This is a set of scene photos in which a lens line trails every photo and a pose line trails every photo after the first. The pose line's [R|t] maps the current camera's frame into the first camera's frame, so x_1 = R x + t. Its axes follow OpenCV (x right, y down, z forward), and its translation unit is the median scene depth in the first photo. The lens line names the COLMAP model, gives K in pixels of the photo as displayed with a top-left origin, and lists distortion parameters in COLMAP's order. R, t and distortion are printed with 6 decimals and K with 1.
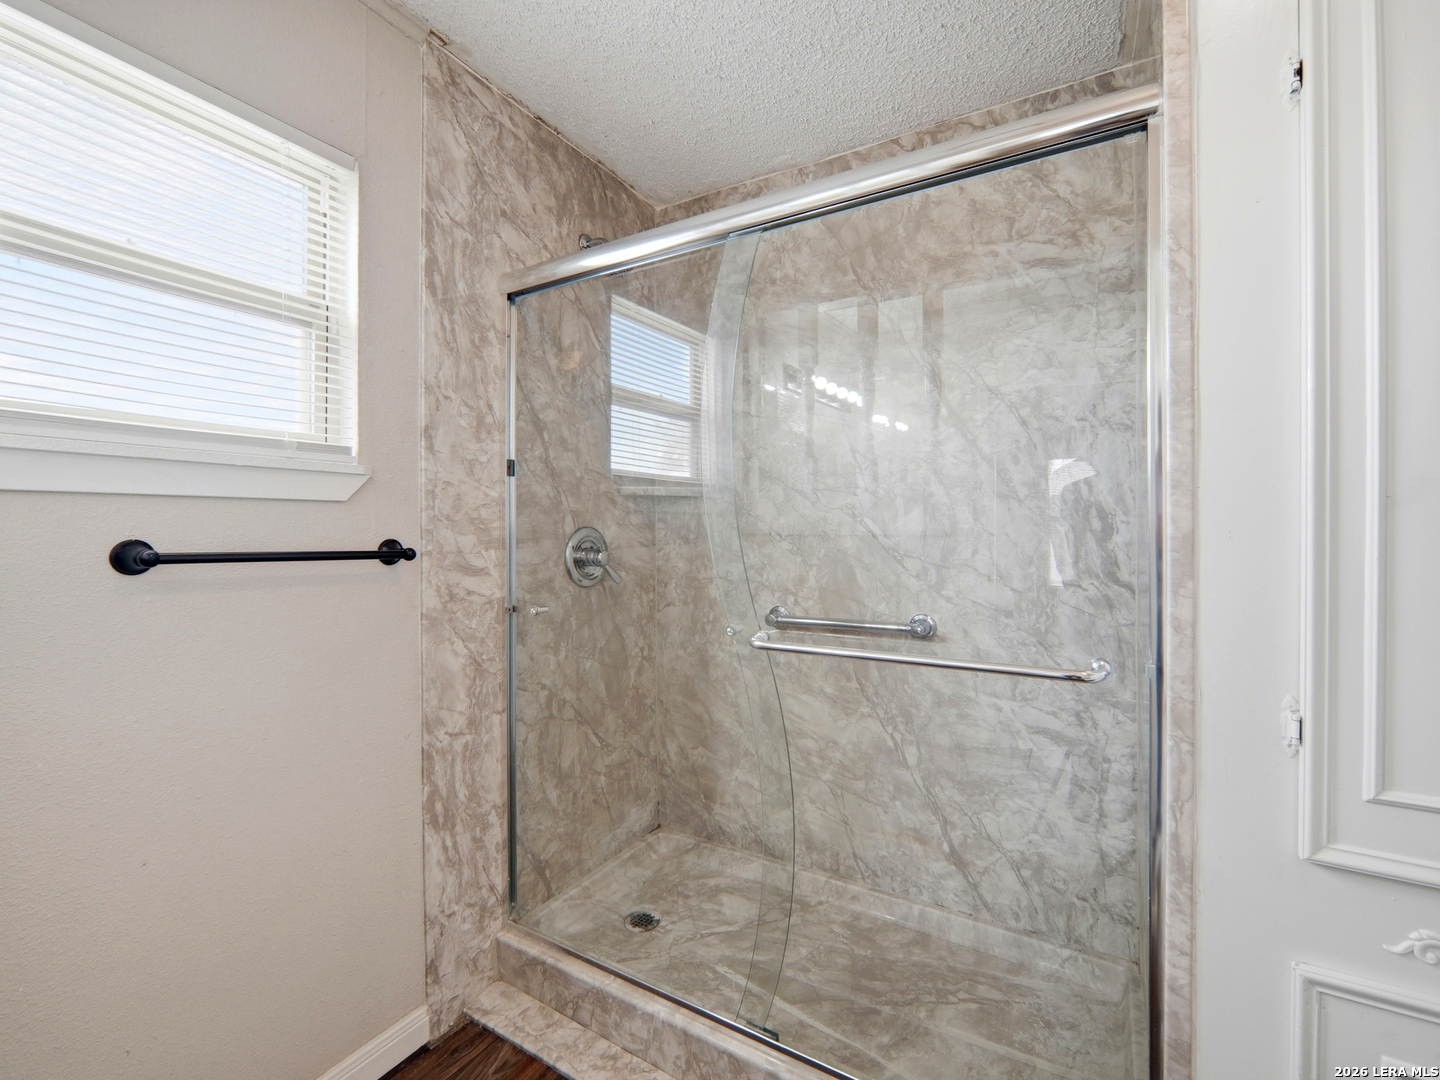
lens RADIAL K [[639.9, 0, 723.3], [0, 639.9, 532.9], [0, 0, 1]] dist [-0.021965, 0.004858]
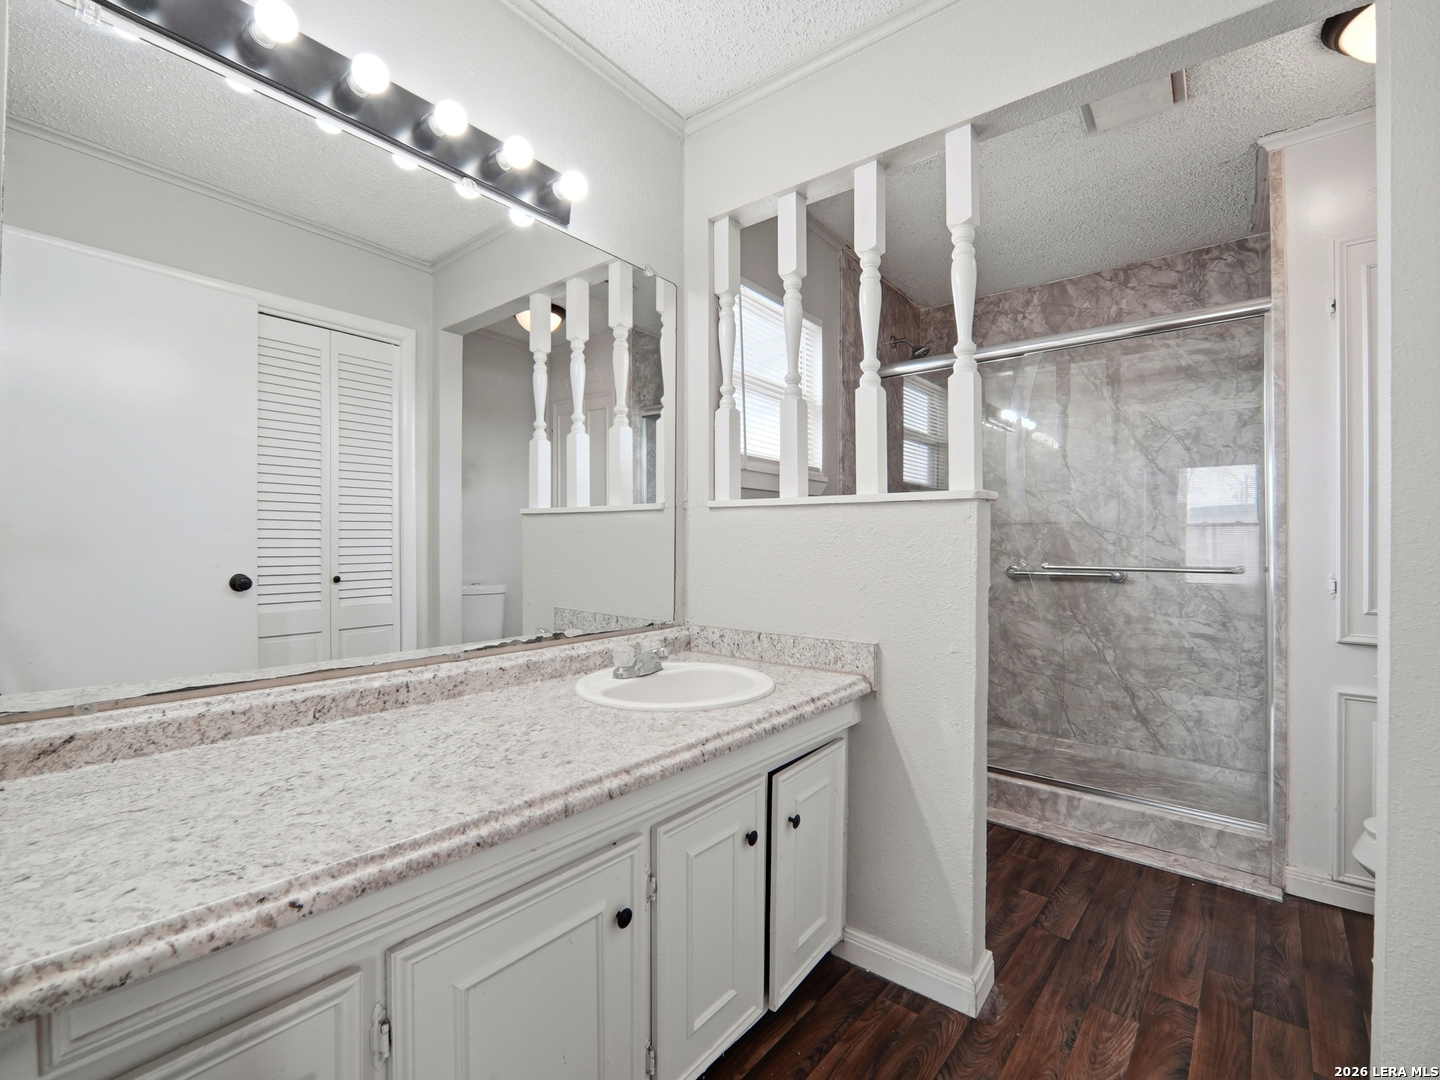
lens RADIAL K [[643.1, 0, 720.0], [0, 643.1, 540.0], [0, 0, 1]] dist [-0.014624, 0.001015]
pose [[0.989777, 0.003354, -0.142581, -0.473183], [-0.004552, 0.999957, -0.008073, 0.079979], [0.142548, 0.008640, 0.989750, -0.779121]]
